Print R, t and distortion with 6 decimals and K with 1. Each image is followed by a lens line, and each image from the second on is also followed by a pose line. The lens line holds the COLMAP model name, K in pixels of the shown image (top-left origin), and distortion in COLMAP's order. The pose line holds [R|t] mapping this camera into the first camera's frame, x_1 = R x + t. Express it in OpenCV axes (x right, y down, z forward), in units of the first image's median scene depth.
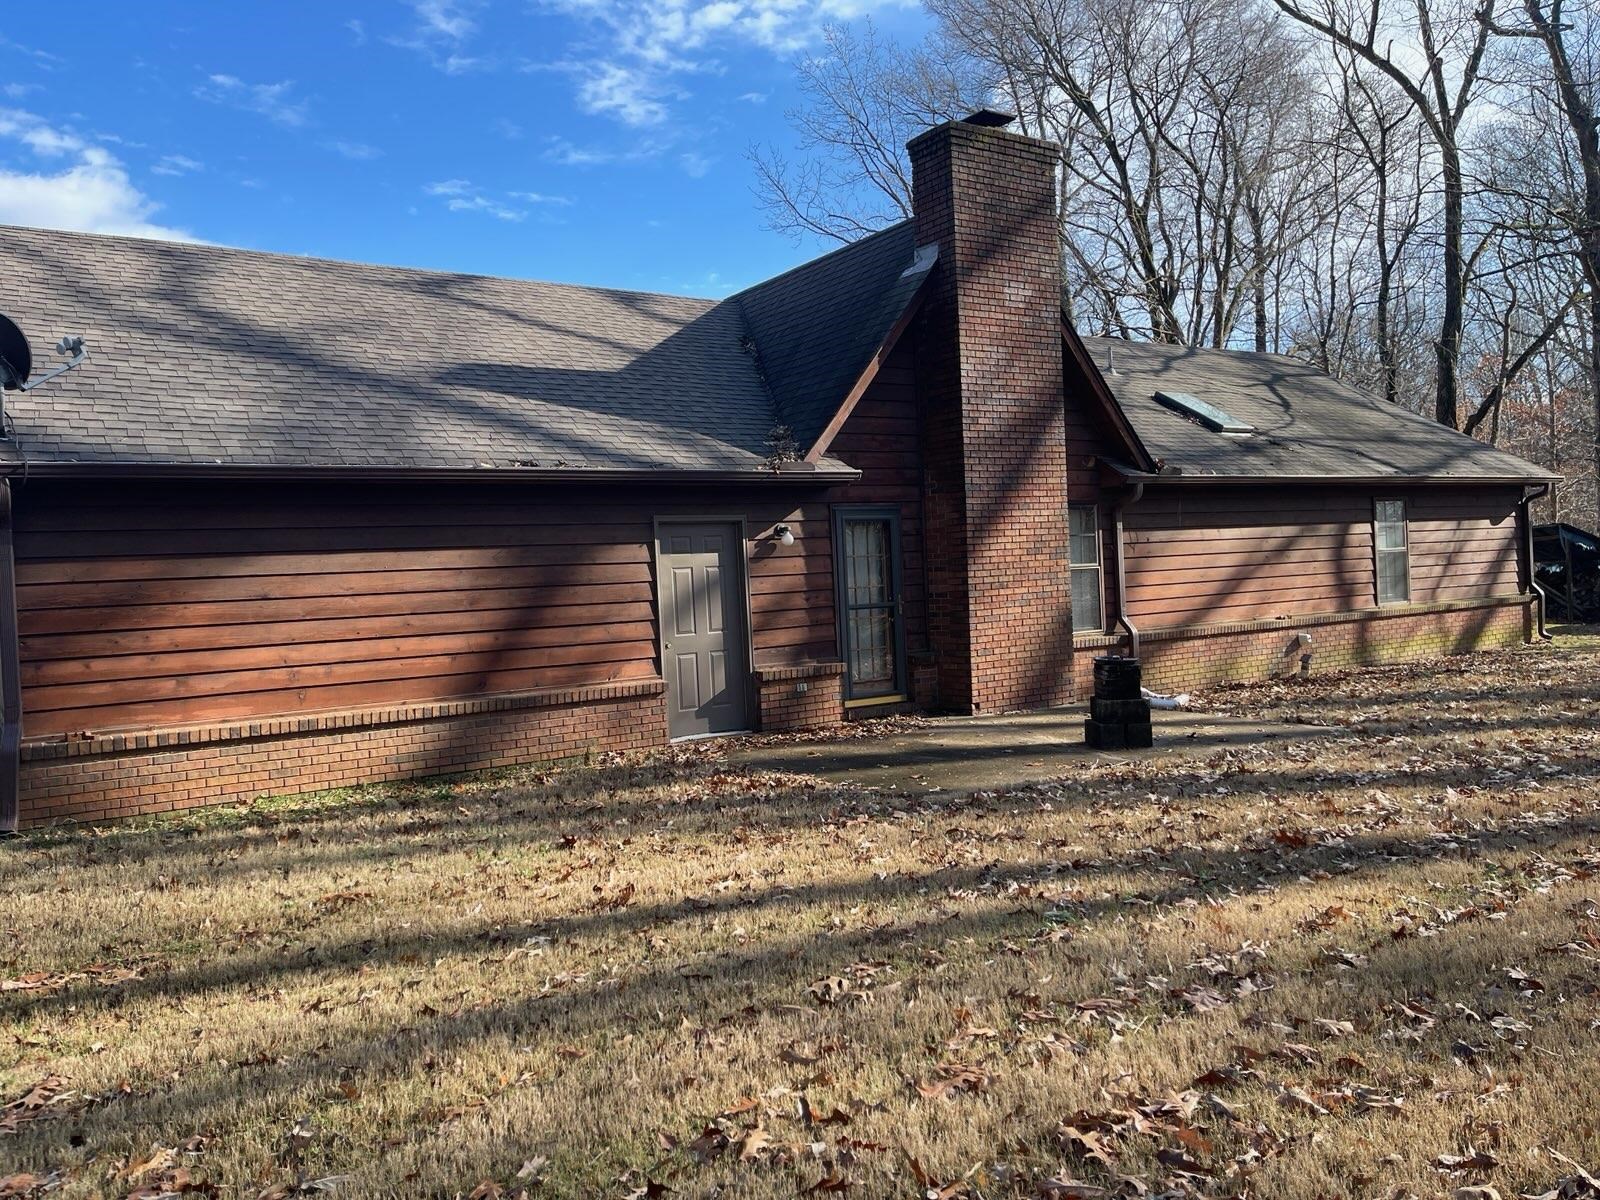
lens RADIAL K [[1210.9, 0, 799.6], [0, 1210.9, 594.9], [0, 0, 1]] dist [0.048299, -0.059530]
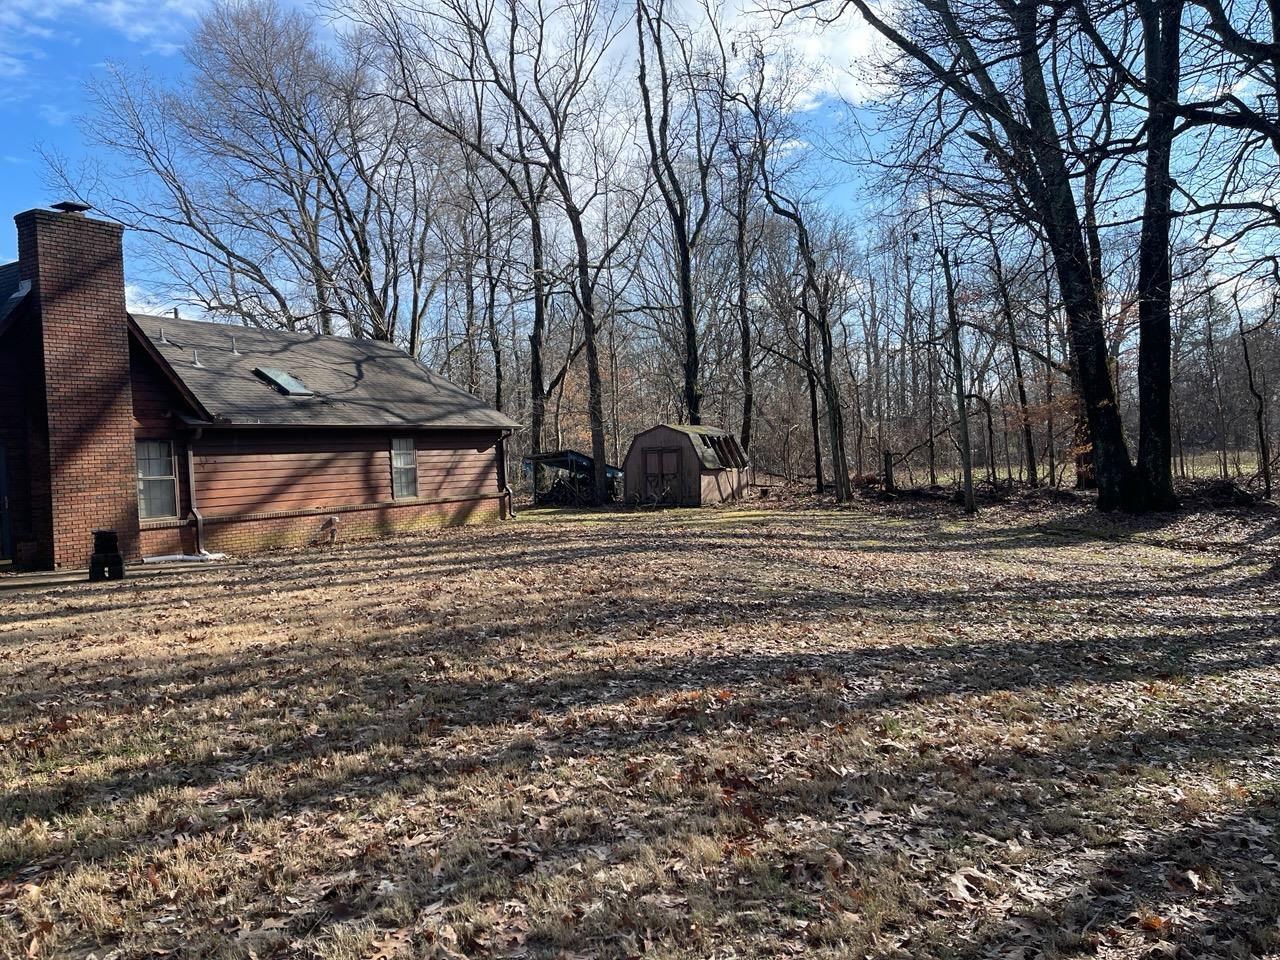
lens RADIAL K [[968.7, 0, 649.6], [0, 968.7, 484.8], [0, 0, 1]] dist [0.048299, -0.059530]
pose [[0.904945, -0.008158, 0.425449, 0.222329], [0.013049, 0.999878, -0.008584, 0.004578], [-0.425327, 0.013320, 0.904942, -0.388689]]
